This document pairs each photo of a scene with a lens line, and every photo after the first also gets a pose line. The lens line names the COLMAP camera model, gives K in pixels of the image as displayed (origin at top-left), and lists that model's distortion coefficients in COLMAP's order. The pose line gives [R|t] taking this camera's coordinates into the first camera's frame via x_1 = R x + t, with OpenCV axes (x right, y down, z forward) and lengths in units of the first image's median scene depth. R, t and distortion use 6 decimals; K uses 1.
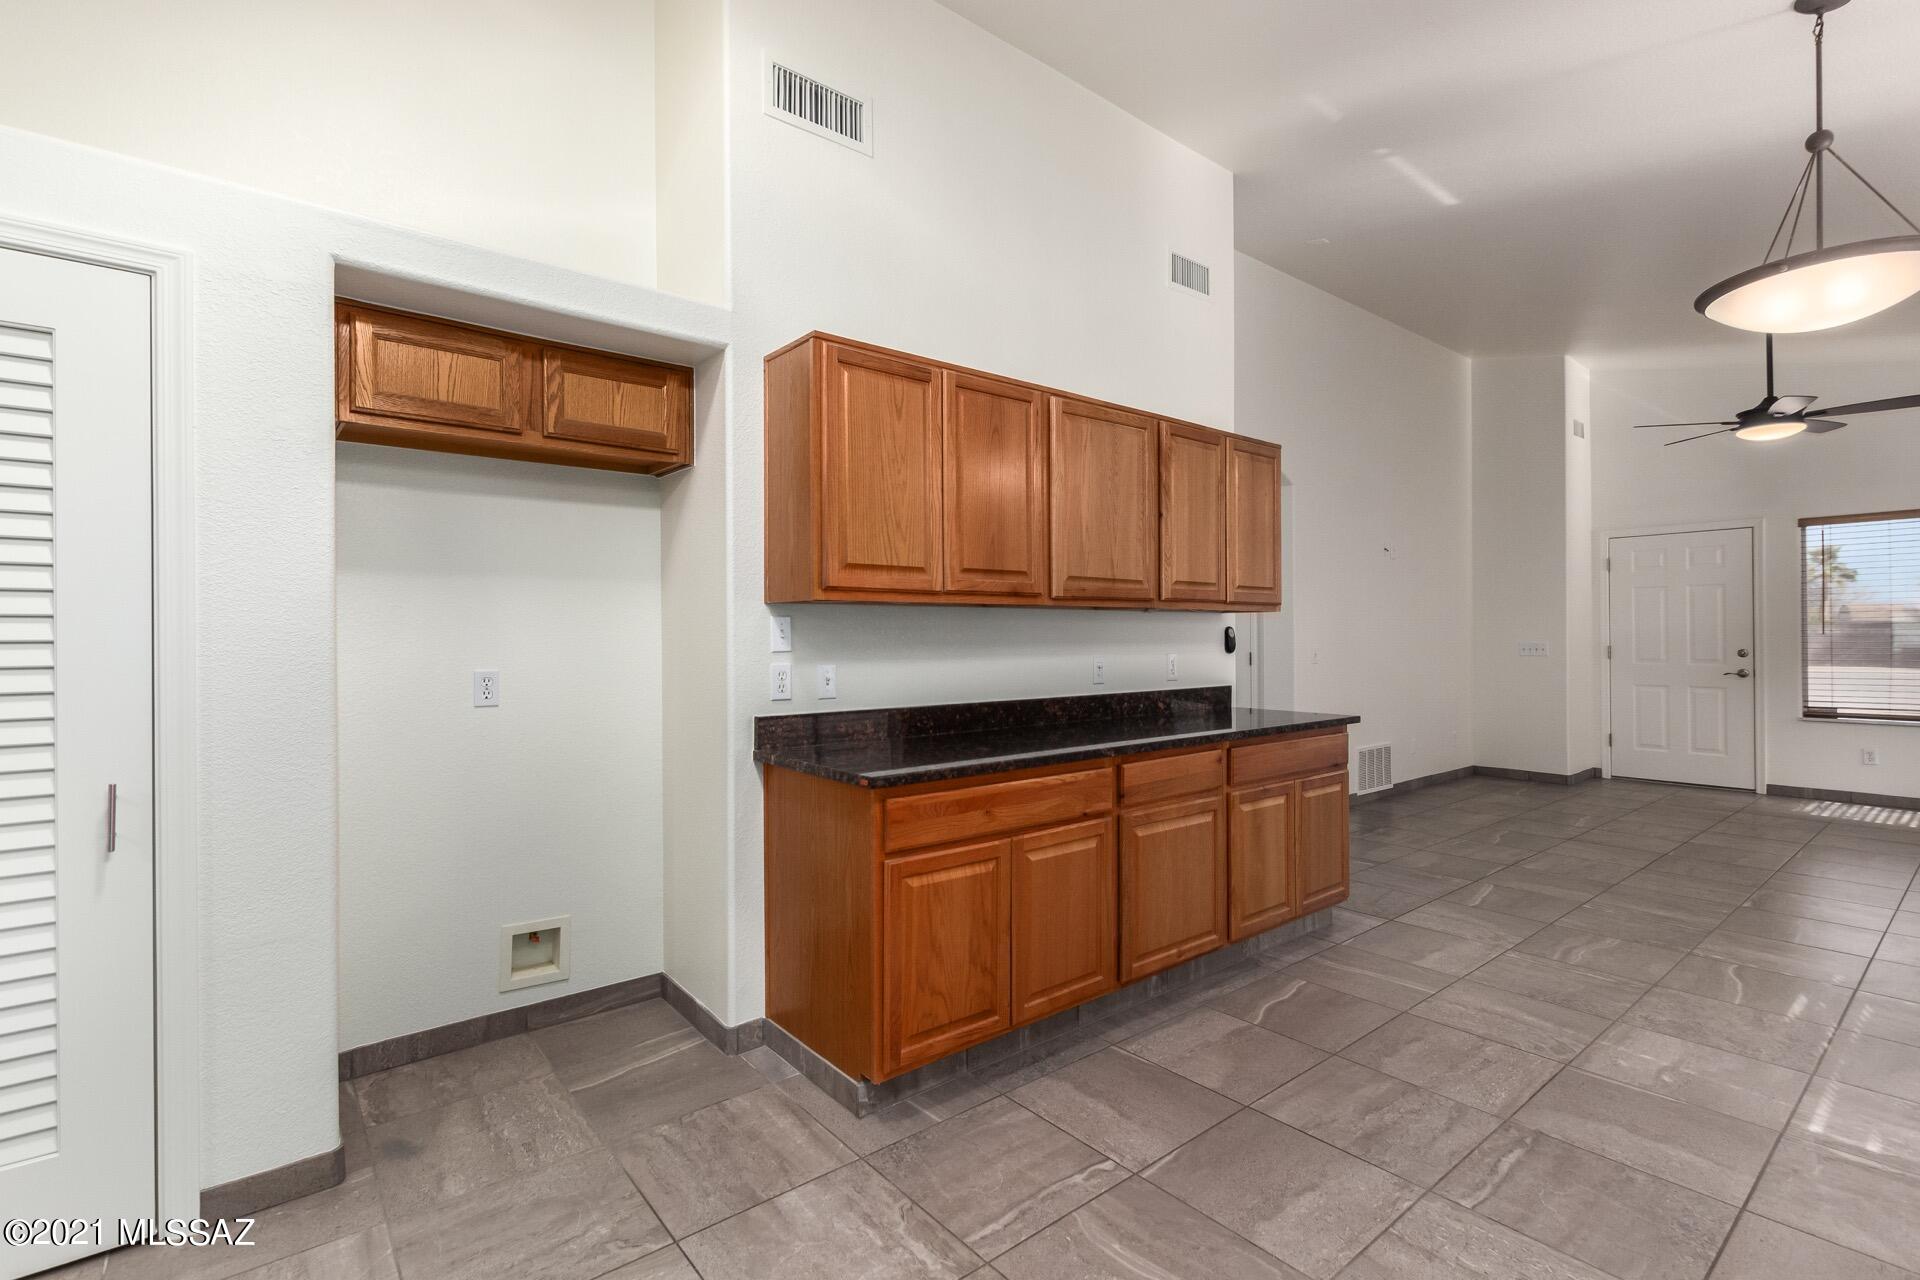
lens RADIAL K [[884.3, 0, 960.0], [0, 884.3, 640.0], [0, 0, 1]] dist [0.000861, 0.000083]
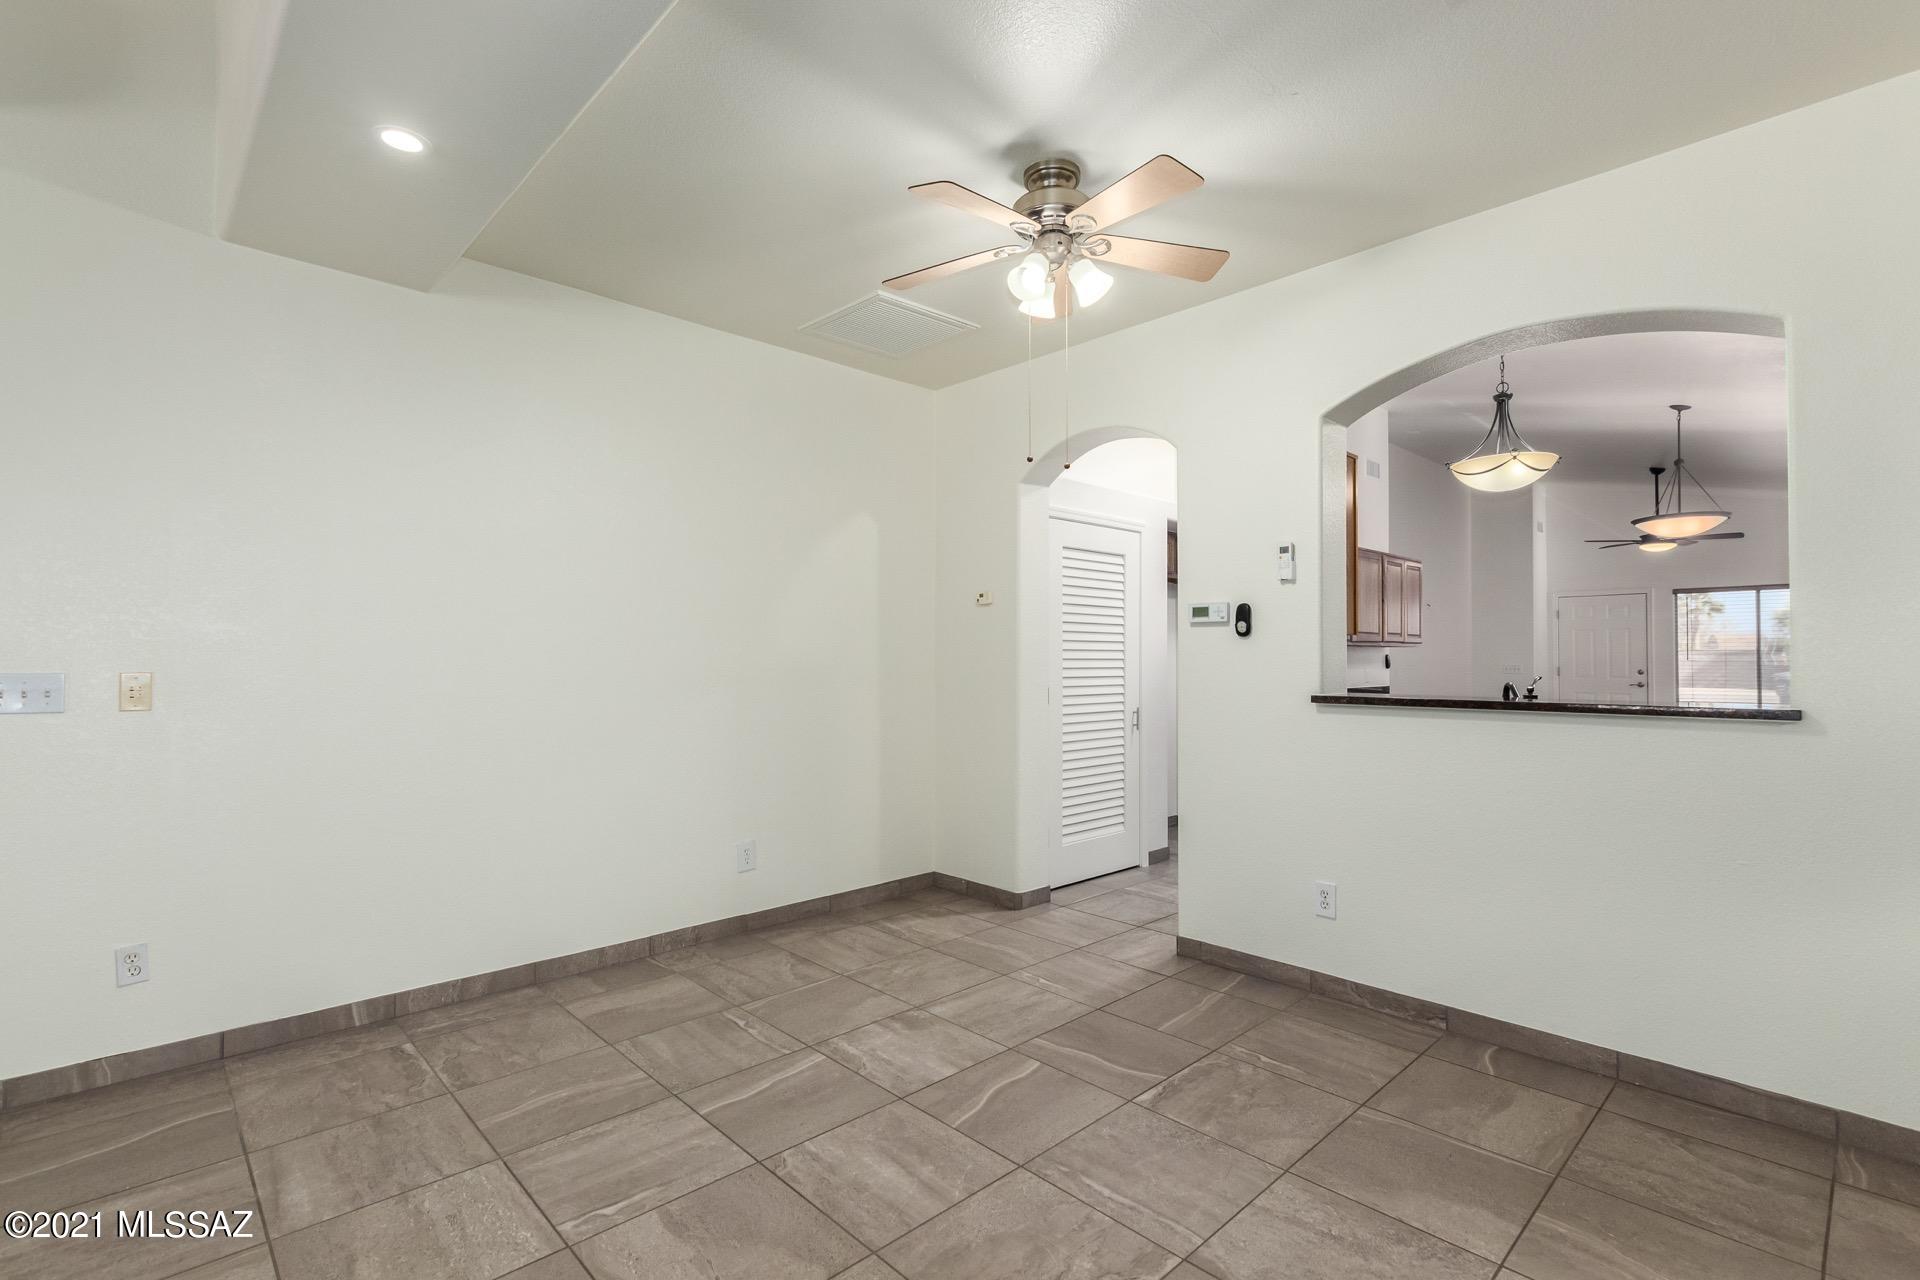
lens RADIAL K [[885.5, 0, 955.9], [0, 885.5, 649.9], [0, 0, 1]] dist [0.001112, 0.000313]
pose [[0.997044, 0.008186, 0.076390, -0.486061], [-0.007293, 0.999902, -0.011963, 0.002761], [-0.076481, 0.011370, 0.997006, -0.517779]]
